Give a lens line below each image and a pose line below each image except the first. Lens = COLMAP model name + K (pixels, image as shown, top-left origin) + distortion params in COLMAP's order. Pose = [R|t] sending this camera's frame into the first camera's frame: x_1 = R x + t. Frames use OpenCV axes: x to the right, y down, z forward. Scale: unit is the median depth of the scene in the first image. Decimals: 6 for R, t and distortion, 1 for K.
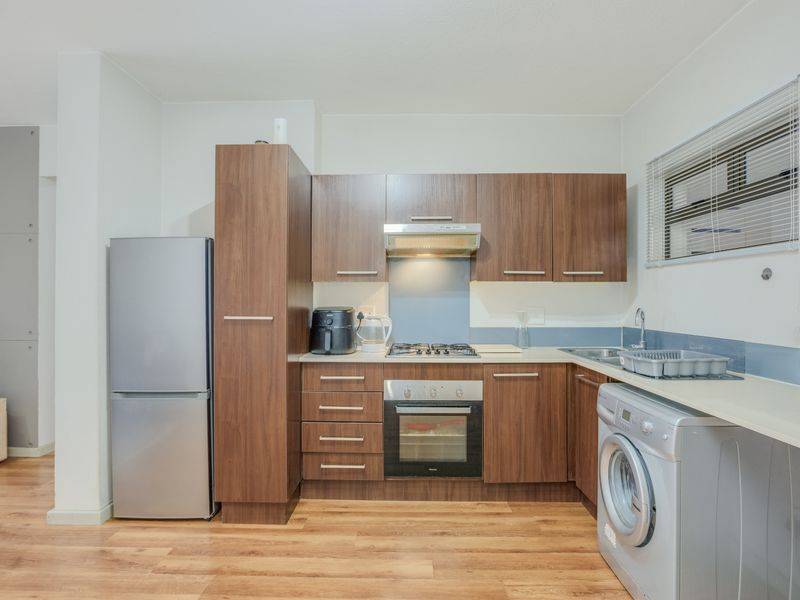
lens RADIAL K [[408.3, 0, 402.3], [0, 408.3, 300.4], [0, 0, 1]] dist [-0.038998, 0.013768]
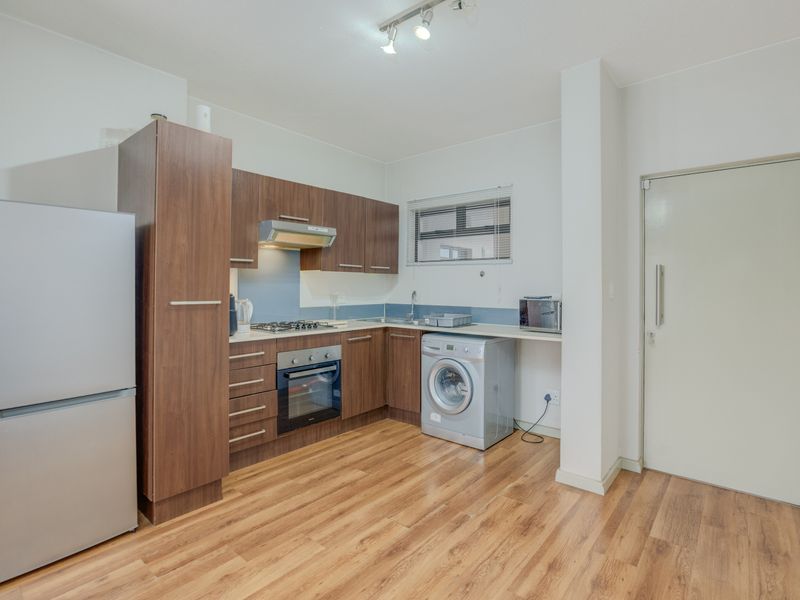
lens RADIAL K [[408.3, 0, 408.3], [0, 408.3, 281.7], [0, 0, 1]] dist [-0.038998, 0.013768]
pose [[0.624633, 0.011724, 0.780830, -0.764160], [-0.005755, 0.999929, -0.010410, -0.001148], [-0.780897, 0.002008, 0.624656, -0.030500]]
